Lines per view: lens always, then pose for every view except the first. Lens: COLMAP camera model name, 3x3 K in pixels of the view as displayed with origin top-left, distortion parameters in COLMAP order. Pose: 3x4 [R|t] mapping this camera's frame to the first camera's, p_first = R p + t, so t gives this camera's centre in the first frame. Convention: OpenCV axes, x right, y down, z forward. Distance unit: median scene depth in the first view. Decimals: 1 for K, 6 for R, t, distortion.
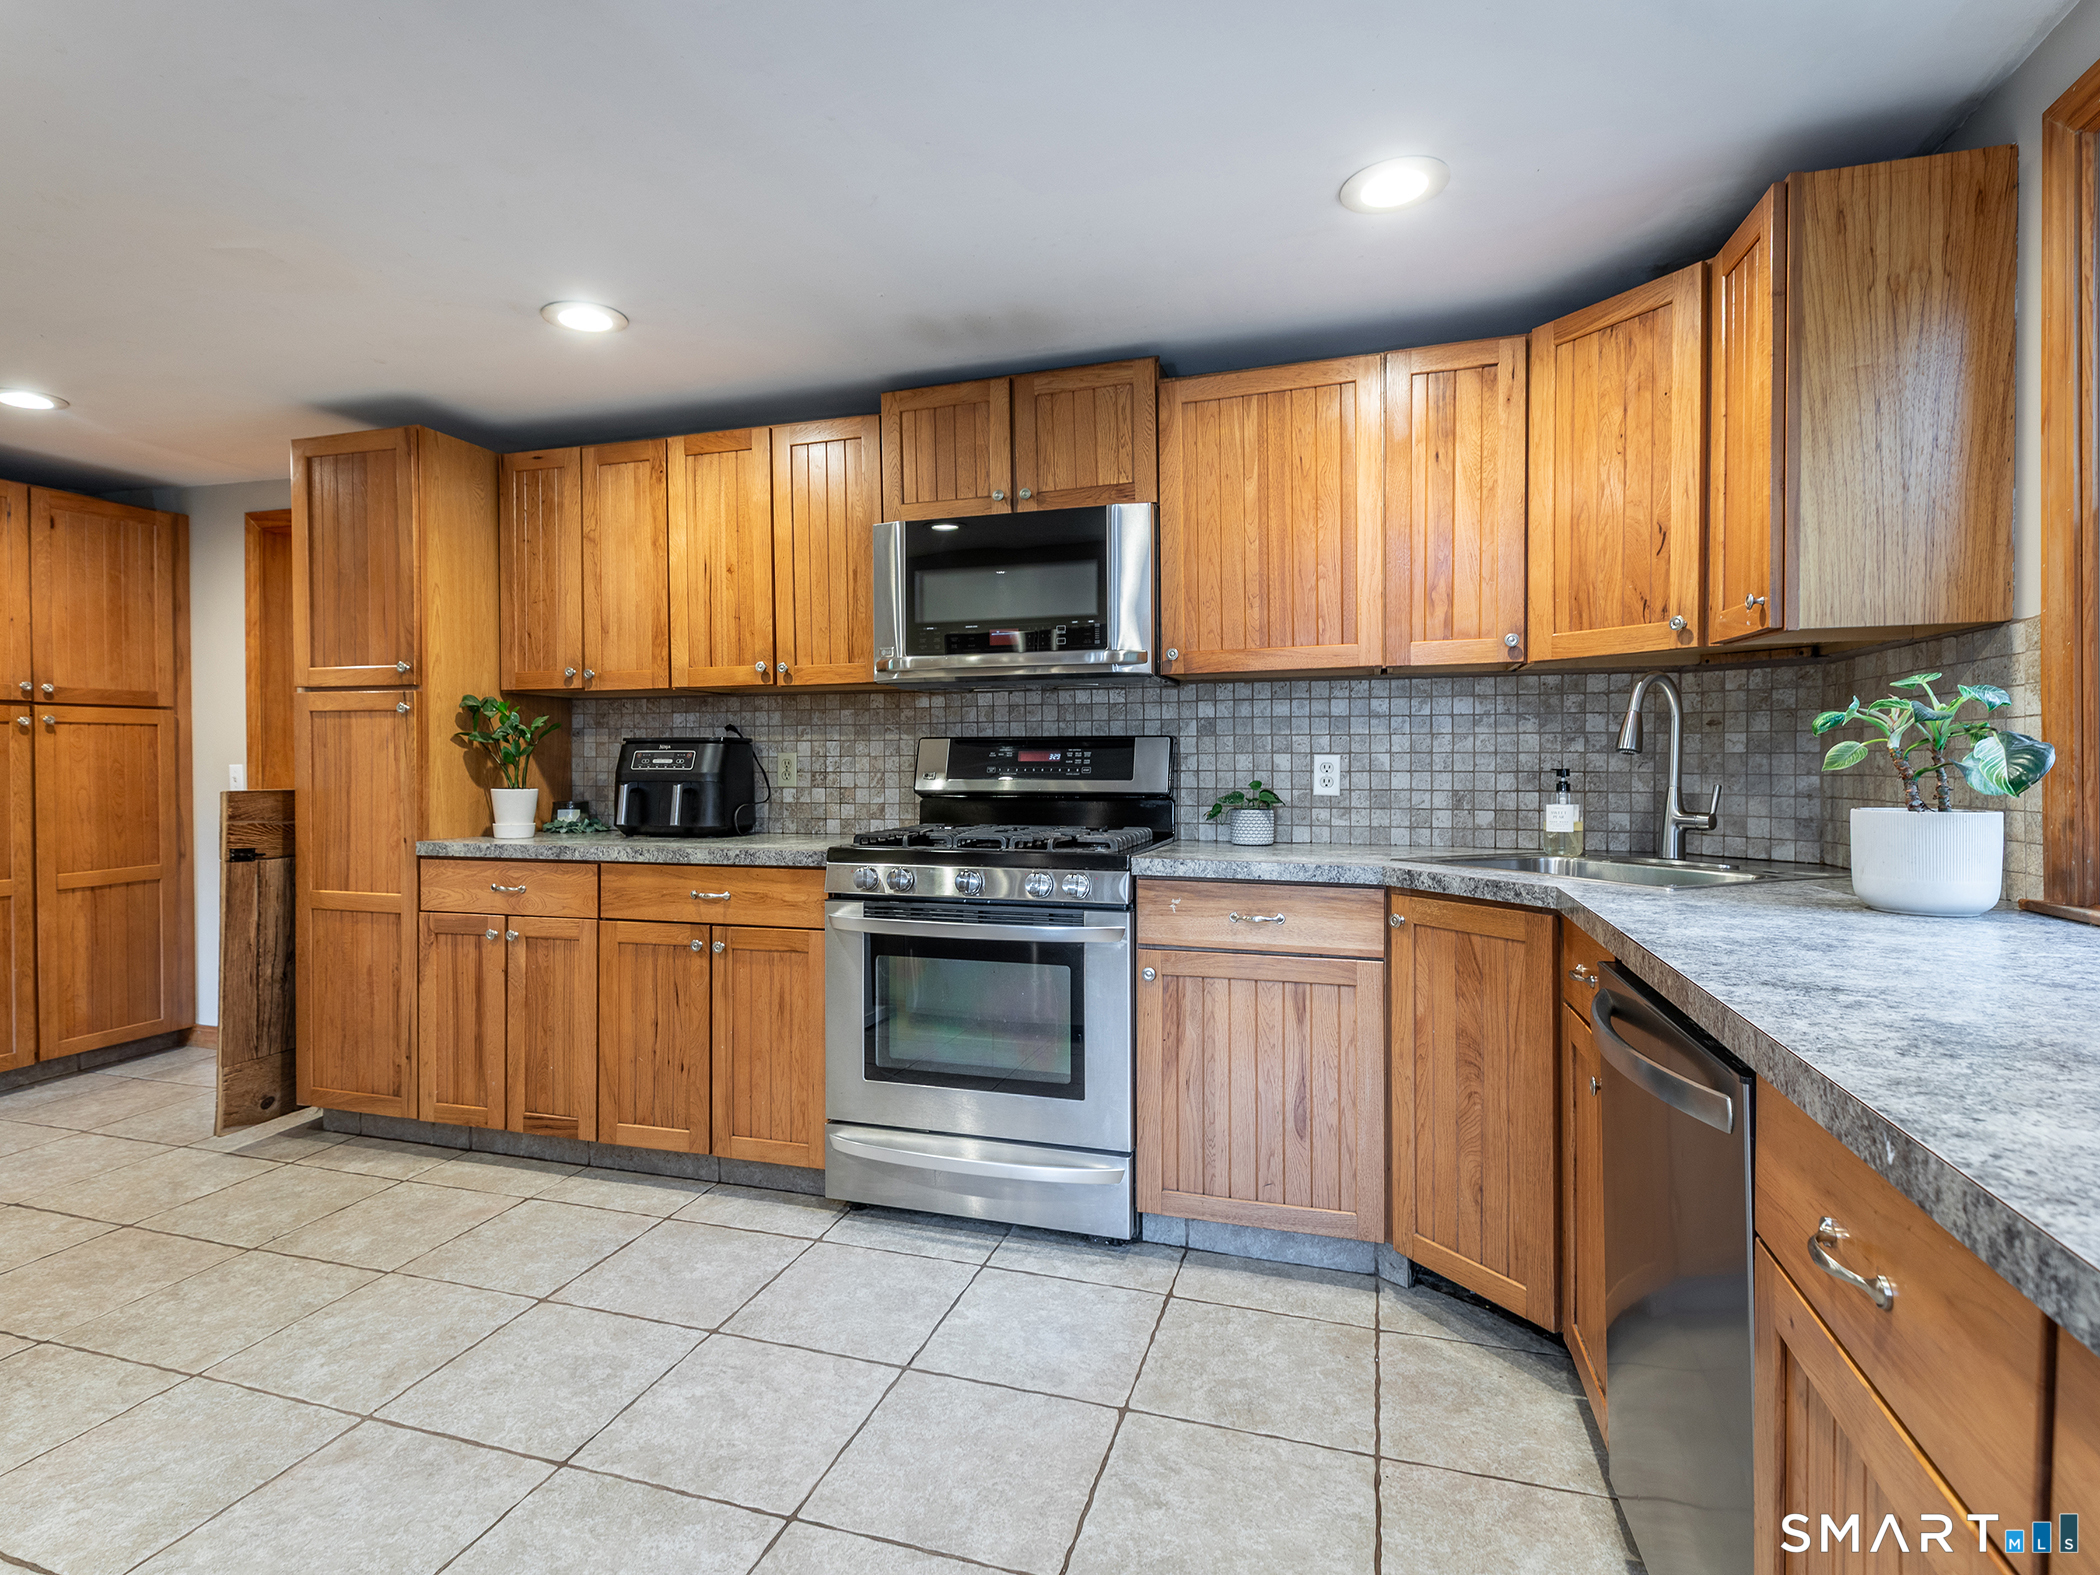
lens RADIAL K [[1057.6, 0, 1042.1], [0, 1057.6, 771.7], [0, 0, 1]] dist [-0.001445, -0.000754]
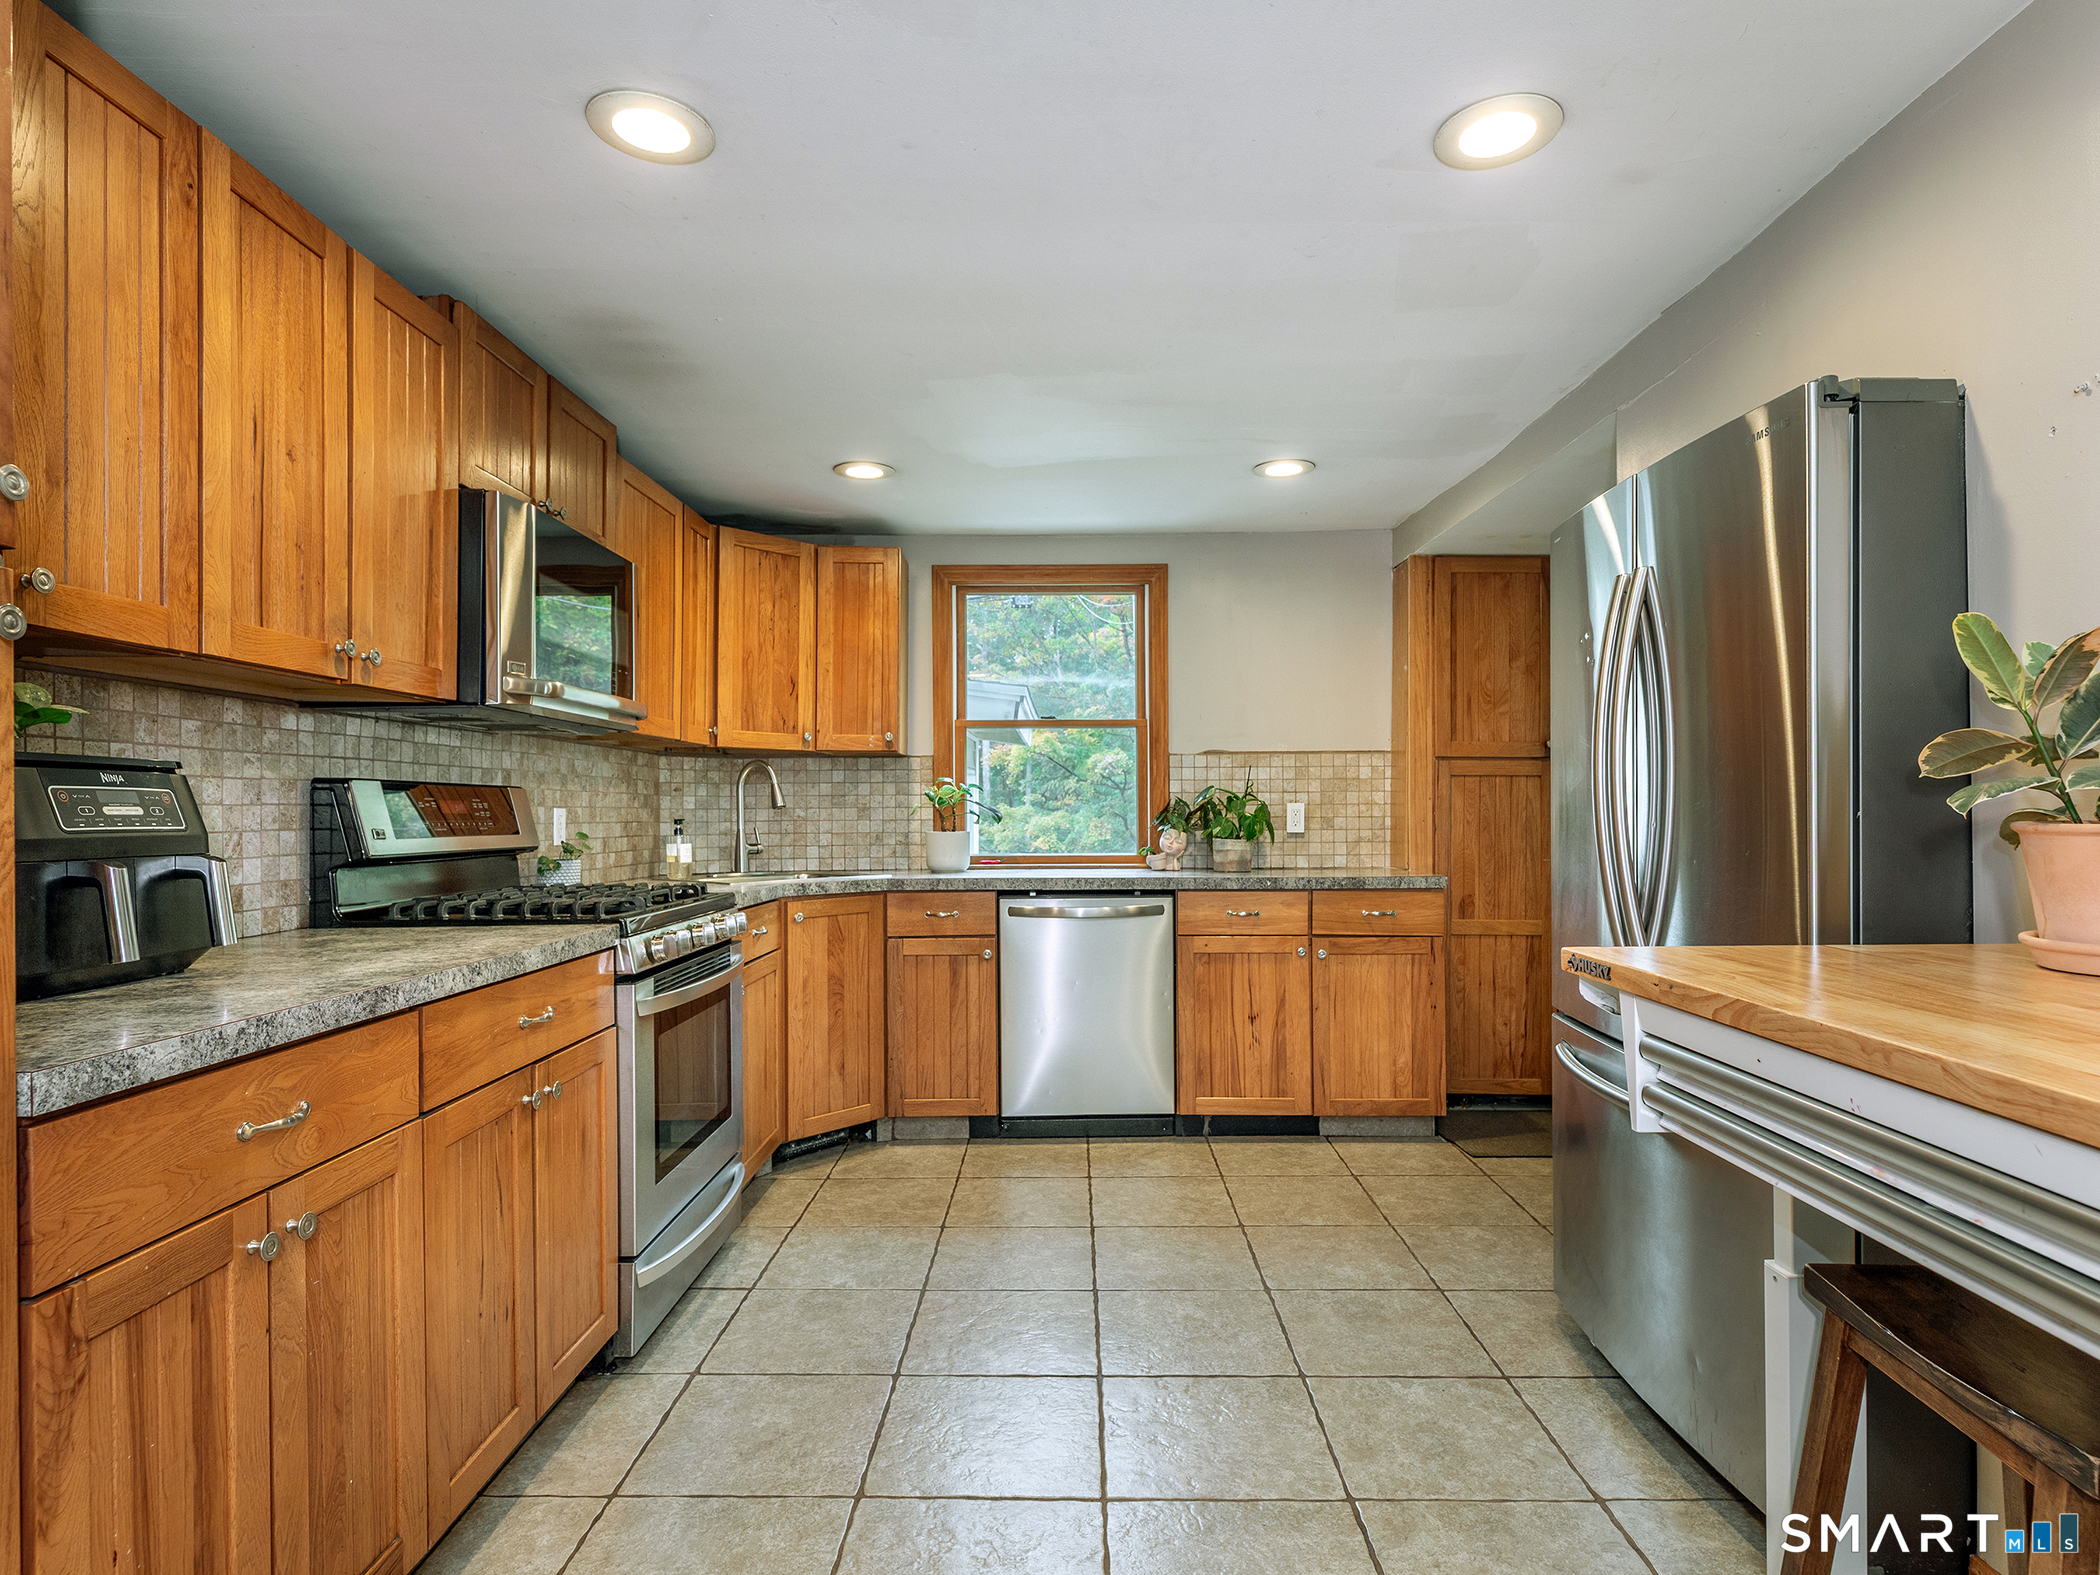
lens RADIAL K [[1165.6, 0, 1083.6], [0, 1165.6, 802.5], [0, 0, 1]] dist [0.023354, -0.021565]
pose [[-0.313598, 0.012416, 0.949475, -1.241256], [0.016480, 0.999835, -0.007631, -0.004386], [-0.949413, 0.013254, -0.313751, 1.014971]]
